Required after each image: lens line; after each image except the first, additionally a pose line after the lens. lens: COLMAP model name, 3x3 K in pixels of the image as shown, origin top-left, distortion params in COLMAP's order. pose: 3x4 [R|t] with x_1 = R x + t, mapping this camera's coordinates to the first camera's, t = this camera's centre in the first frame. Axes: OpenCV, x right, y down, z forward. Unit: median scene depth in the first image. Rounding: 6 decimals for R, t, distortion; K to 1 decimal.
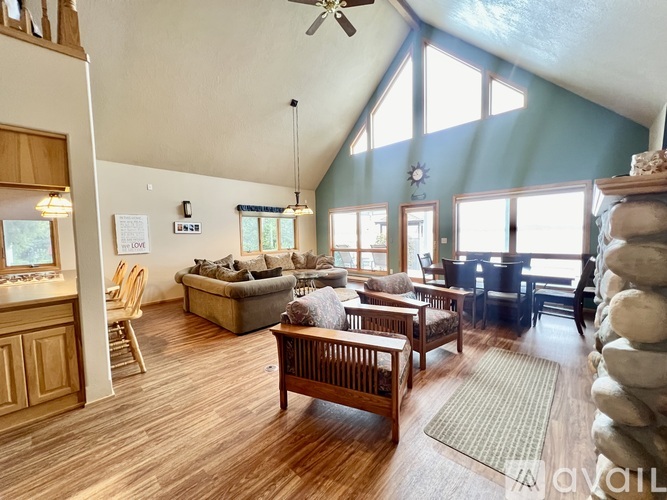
lens RADIAL K [[265.2, 0, 334.4], [0, 265.2, 251.2], [0, 0, 1]] dist [-0.001110, -0.000432]
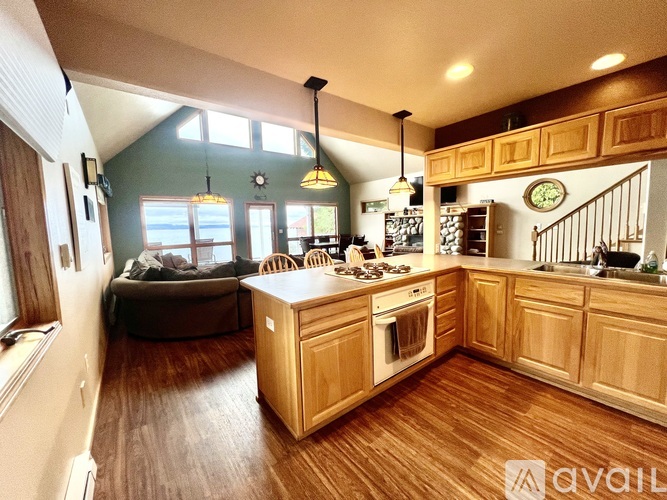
lens RADIAL K [[265.2, 0, 333.2], [0, 265.2, 249.7], [0, 0, 1]] dist [-0.001110, -0.000432]
pose [[0.146078, -0.069089, 0.986858, -0.689586], [0.089452, 0.994394, 0.056376, 0.002624], [-0.985221, 0.080041, 0.151439, 0.365978]]
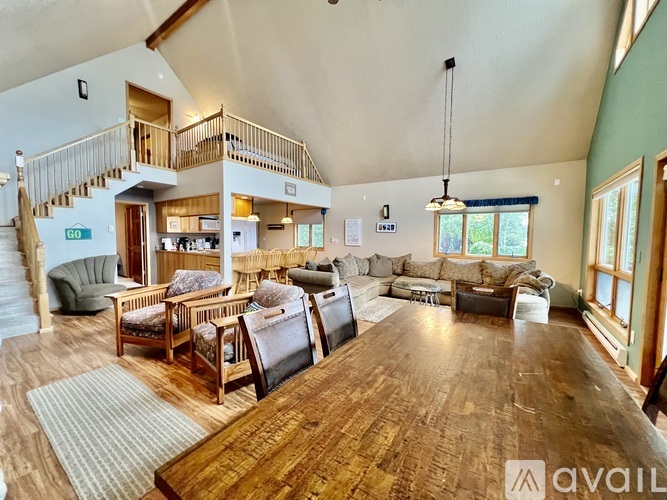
lens RADIAL K [[265.2, 0, 335.7], [0, 265.2, 251.0], [0, 0, 1]] dist [-0.001110, -0.000432]
pose [[0.164450, 0.077454, -0.983340, 0.662895], [-0.078254, 0.994795, 0.065270, -0.047958], [0.983276, 0.066217, 0.169655, 0.650931]]
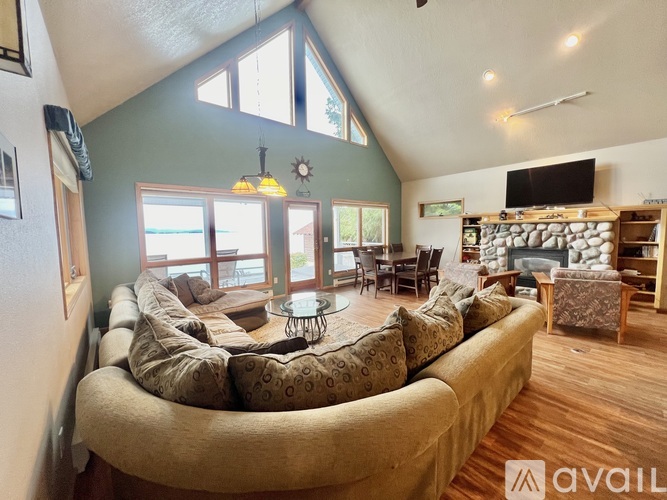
lens RADIAL K [[265.2, 0, 333.6], [0, 265.2, 249.5], [0, 0, 1]] dist [-0.001110, -0.000432]
pose [[0.103288, -0.044467, 0.993657, -0.462764], [0.076834, 0.996372, 0.036601, -0.026065], [-0.991680, 0.072566, 0.106330, 0.612883]]
